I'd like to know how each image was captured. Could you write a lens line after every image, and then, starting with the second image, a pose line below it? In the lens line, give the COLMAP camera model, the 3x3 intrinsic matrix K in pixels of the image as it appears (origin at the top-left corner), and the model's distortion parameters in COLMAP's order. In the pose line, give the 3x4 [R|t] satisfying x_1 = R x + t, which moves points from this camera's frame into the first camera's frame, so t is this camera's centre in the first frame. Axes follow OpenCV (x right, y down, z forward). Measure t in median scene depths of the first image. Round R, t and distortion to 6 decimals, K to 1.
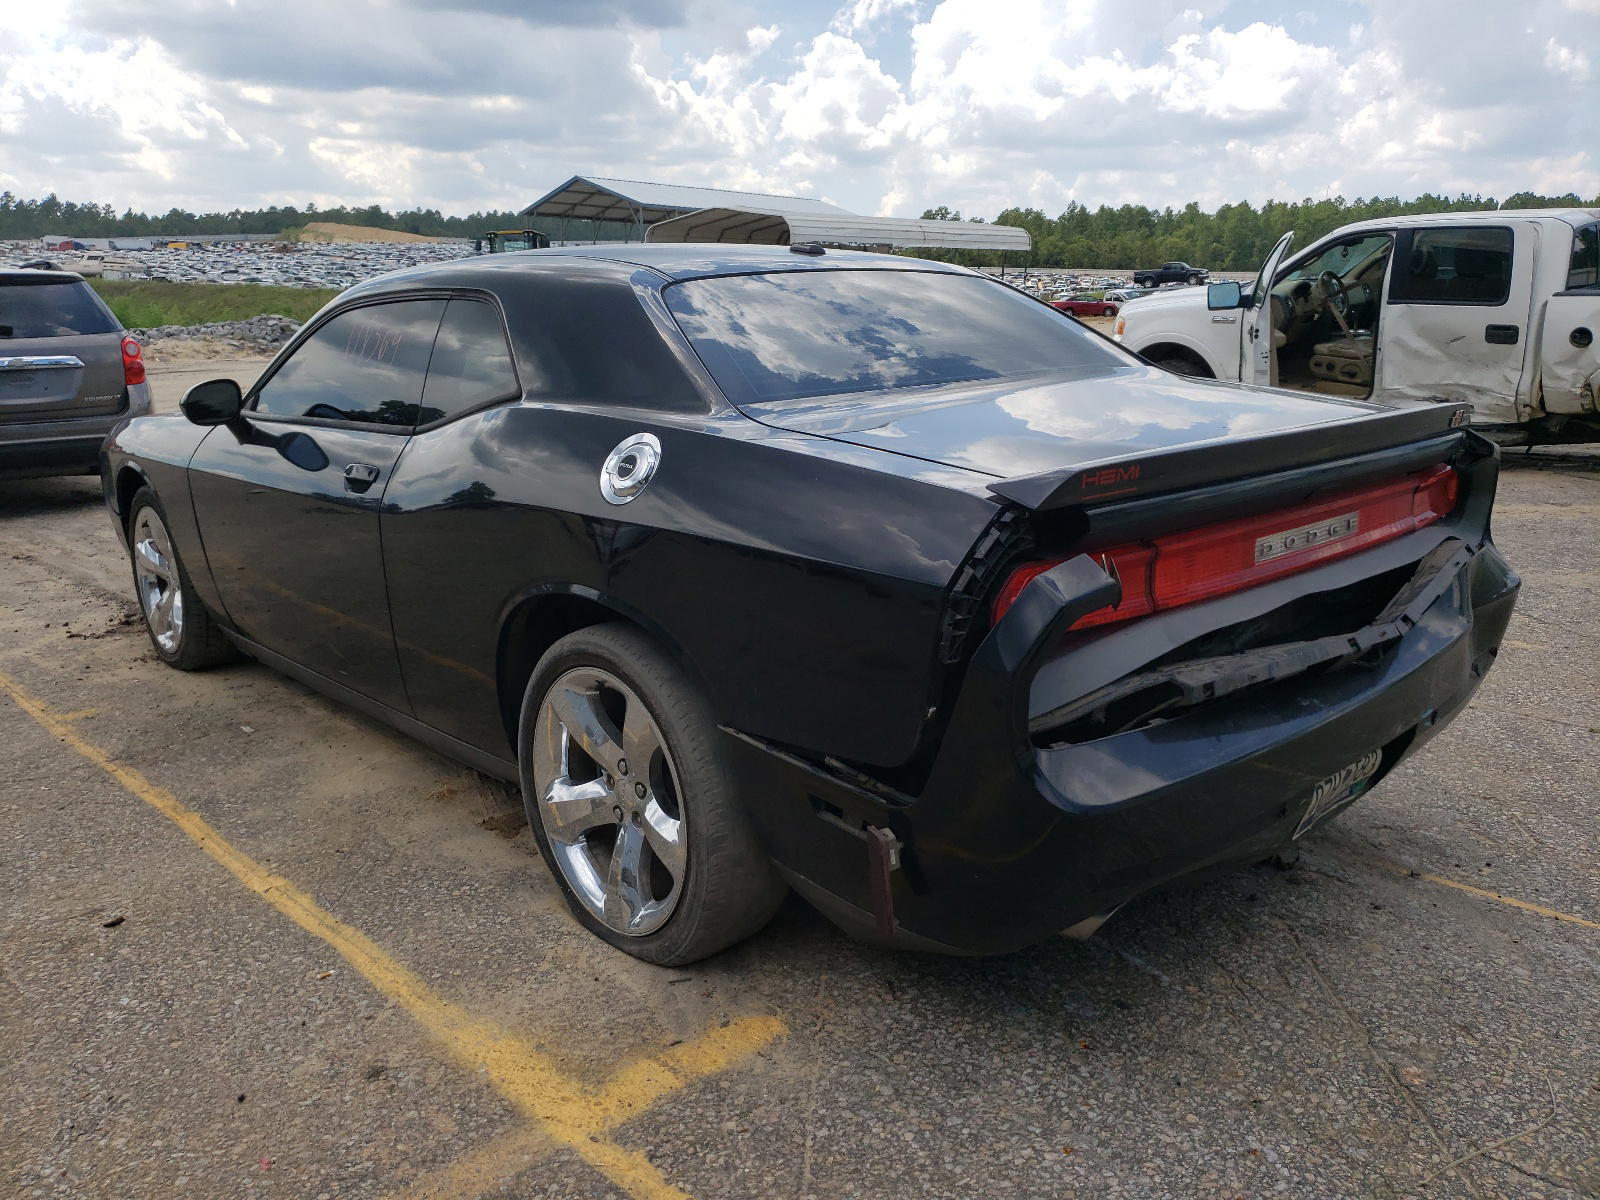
lens RADIAL K [[1331.9, 0, 751.0], [0, 1331.9, 631.7], [0, 0, 1]] dist [-0.055713, 0.118174]
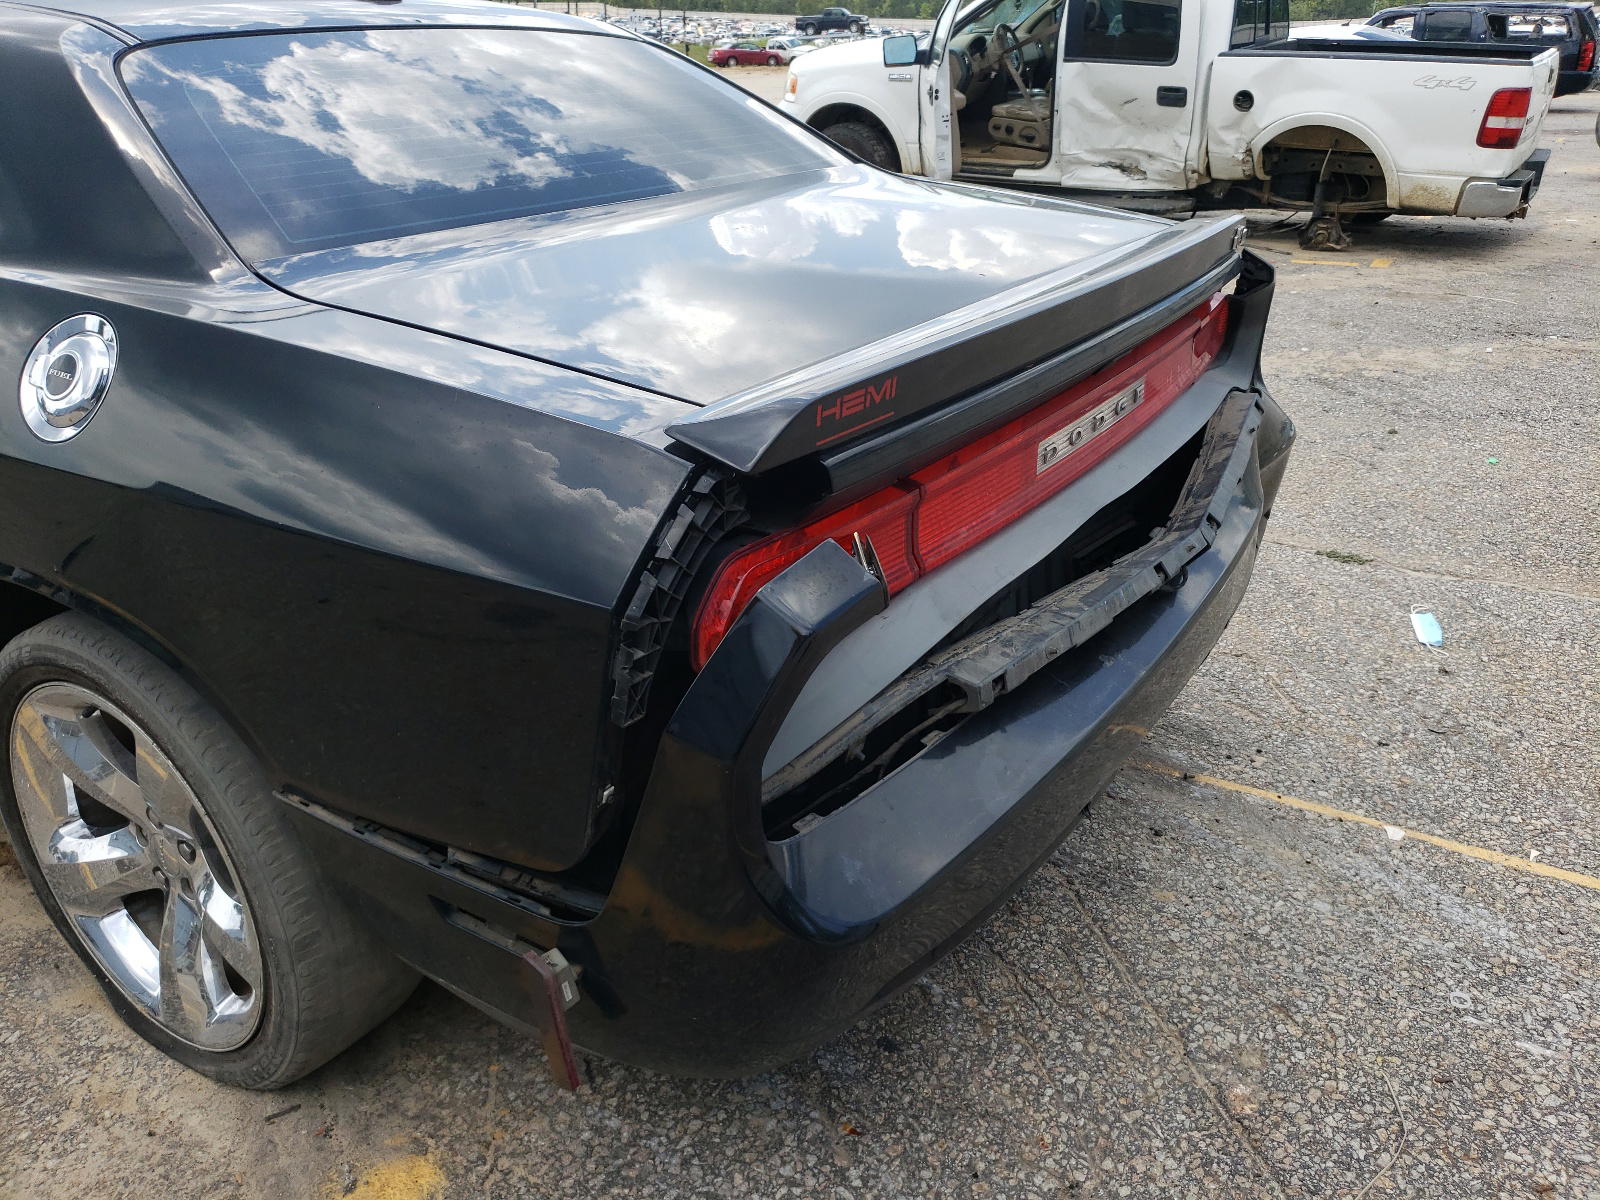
lens RADIAL K [[1335.2, 0, 800.0], [0, 1335.2, 600.0], [0, 0, 1]] dist [0.024633, 0.011447]
pose [[0.962199, -0.097712, 0.254215, 0.055828], [0.059722, 0.986405, 0.153095, -0.096375], [-0.265718, -0.132126, 0.954954, 0.298154]]
